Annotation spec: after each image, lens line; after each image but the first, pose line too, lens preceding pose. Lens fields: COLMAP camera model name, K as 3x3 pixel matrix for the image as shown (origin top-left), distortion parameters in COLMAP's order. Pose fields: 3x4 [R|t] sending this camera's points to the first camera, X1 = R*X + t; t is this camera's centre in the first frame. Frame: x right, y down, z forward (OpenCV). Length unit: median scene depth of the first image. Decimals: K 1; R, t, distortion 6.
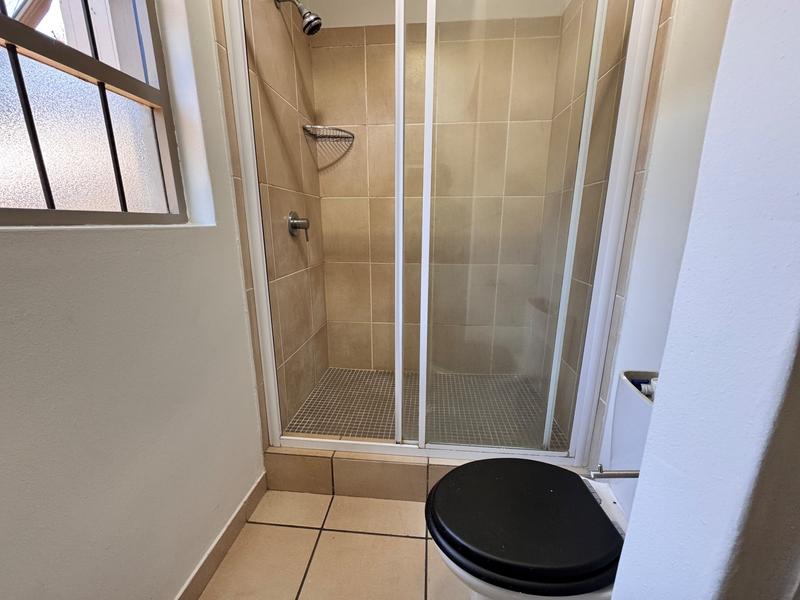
lens RADIAL K [[323.3, 0, 399.6], [0, 323.3, 298.3], [0, 0, 1]] dist [-0.001096, 0.000049]
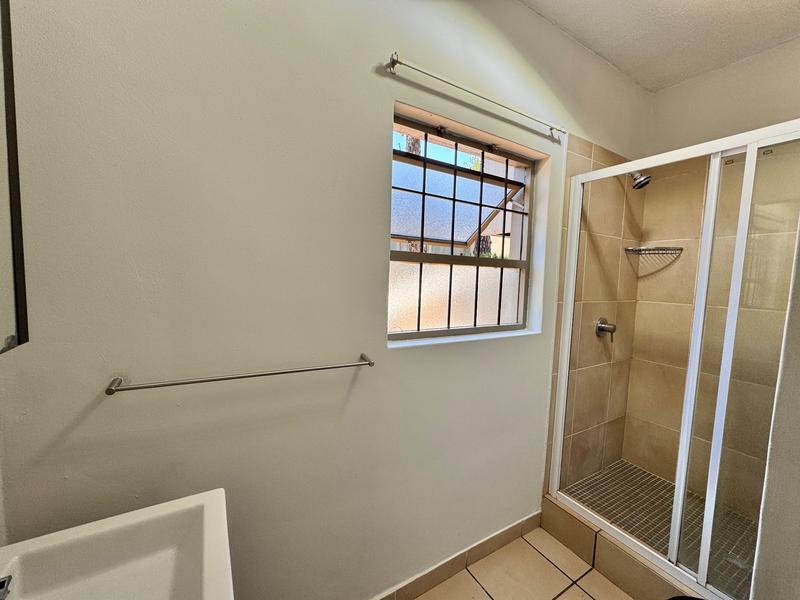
lens RADIAL K [[323.3, 0, 399.6], [0, 323.3, 298.3], [0, 0, 1]] dist [-0.001096, 0.000049]
pose [[0.596577, 0.083207, -0.798231, 0.201926], [-0.219609, 0.973575, -0.062645, -0.093238], [0.771925, 0.212671, 0.599085, -0.387900]]
